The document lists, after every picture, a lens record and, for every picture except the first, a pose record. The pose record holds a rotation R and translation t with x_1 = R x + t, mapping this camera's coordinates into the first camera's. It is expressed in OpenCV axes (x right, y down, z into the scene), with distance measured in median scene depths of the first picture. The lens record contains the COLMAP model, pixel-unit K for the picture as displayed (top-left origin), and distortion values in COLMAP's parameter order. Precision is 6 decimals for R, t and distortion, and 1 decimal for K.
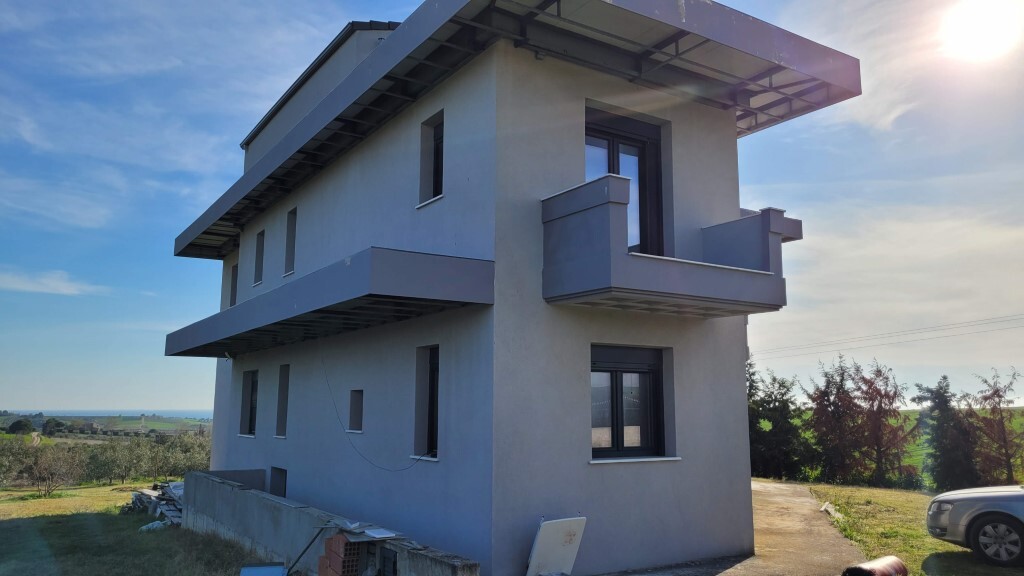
lens RADIAL K [[786.4, 0, 522.1], [0, 786.4, 285.7], [0, 0, 1]] dist [0.067622, -0.070260]
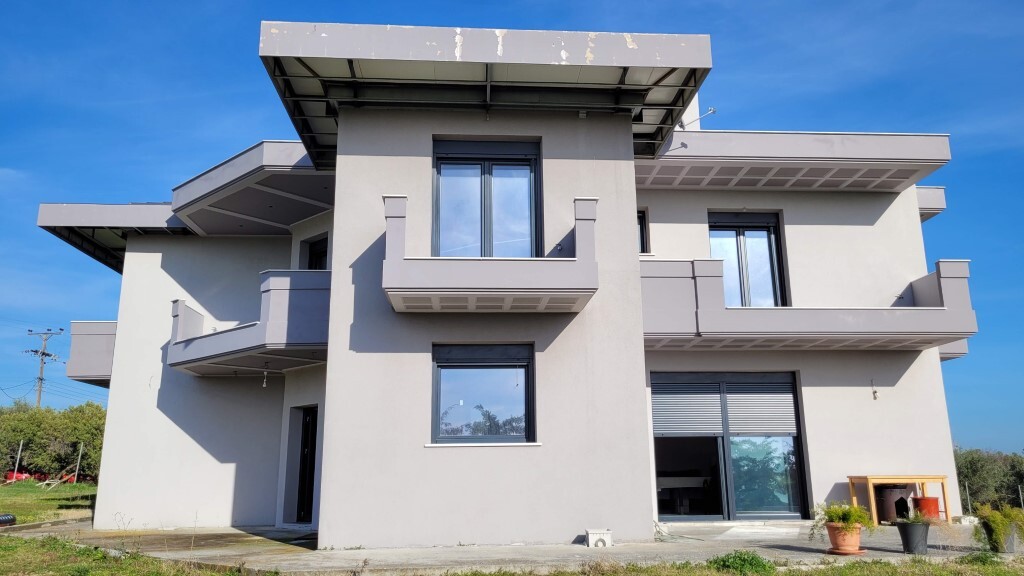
lens RADIAL K [[786.4, 0, 522.1], [0, 786.4, 285.7], [0, 0, 1]] dist [0.067622, -0.070260]
pose [[0.871214, -0.122132, -0.475468, 0.657948], [0.081847, 0.991139, -0.104621, 0.108761], [0.484032, 0.052232, 0.873490, 0.042202]]
